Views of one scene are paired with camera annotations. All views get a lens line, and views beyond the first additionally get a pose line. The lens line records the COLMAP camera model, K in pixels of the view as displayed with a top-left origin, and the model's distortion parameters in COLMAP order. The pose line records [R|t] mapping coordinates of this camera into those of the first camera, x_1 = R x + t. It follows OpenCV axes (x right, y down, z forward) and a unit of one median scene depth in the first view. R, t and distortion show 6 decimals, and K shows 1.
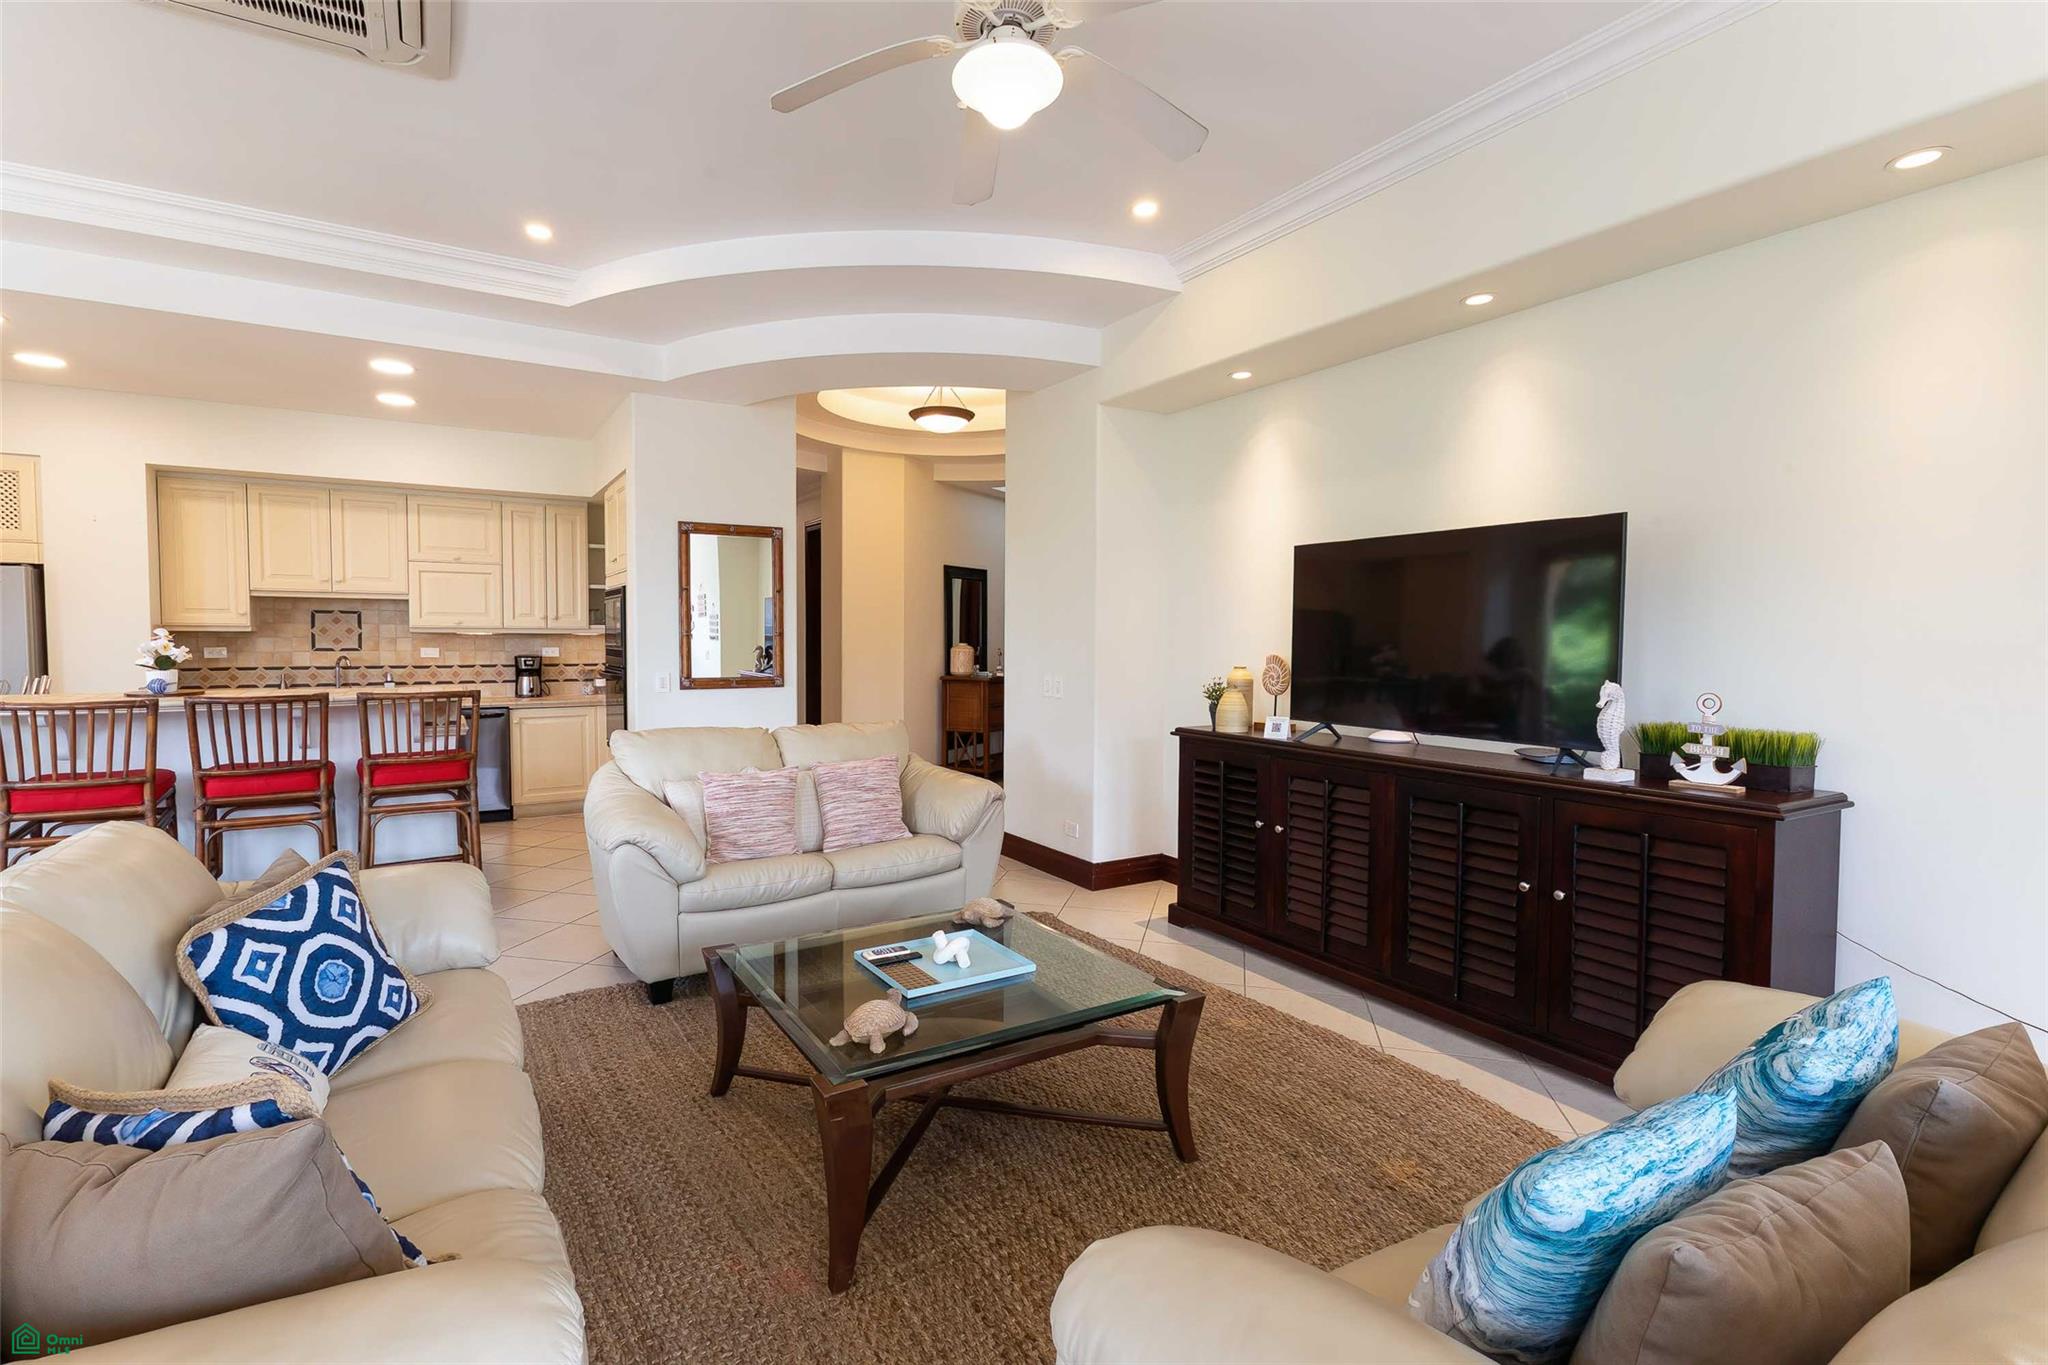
lens RADIAL K [[949.8, 0, 993.0], [0, 949.8, 673.6], [0, 0, 1]] dist [0.001740, 0.000207]
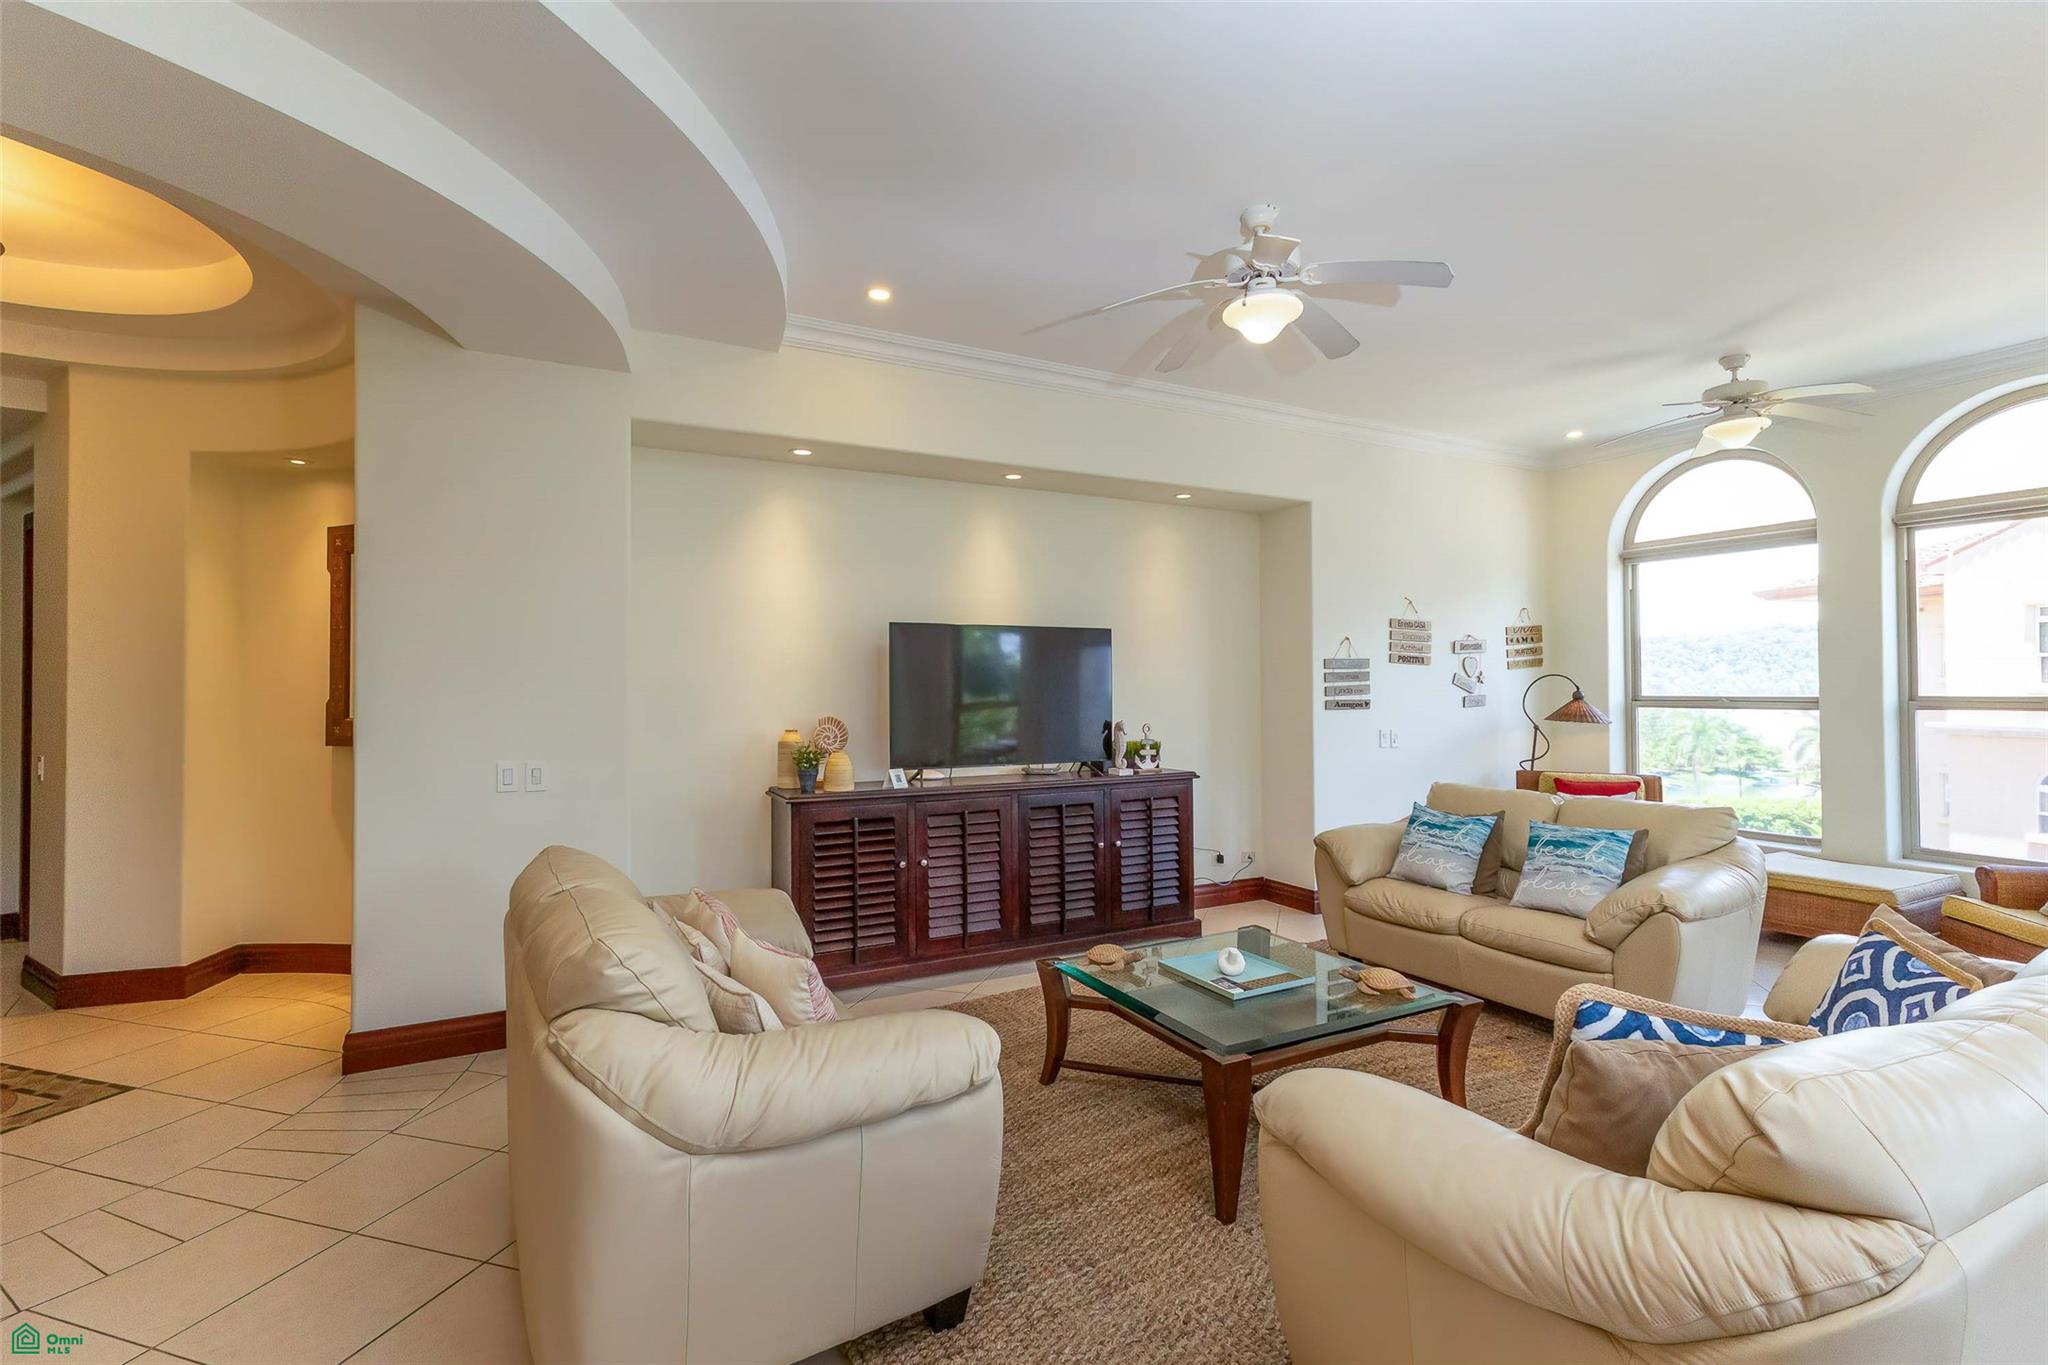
lens RADIAL K [[949.8, 0, 1029.7], [0, 949.8, 677.2], [0, 0, 1]] dist [0.001740, 0.000207]
pose [[0.036544, 0.003428, 0.999326, -0.523934], [0.043526, 0.999040, -0.005019, -0.032504], [-0.998384, 0.043680, 0.036360, 0.491739]]
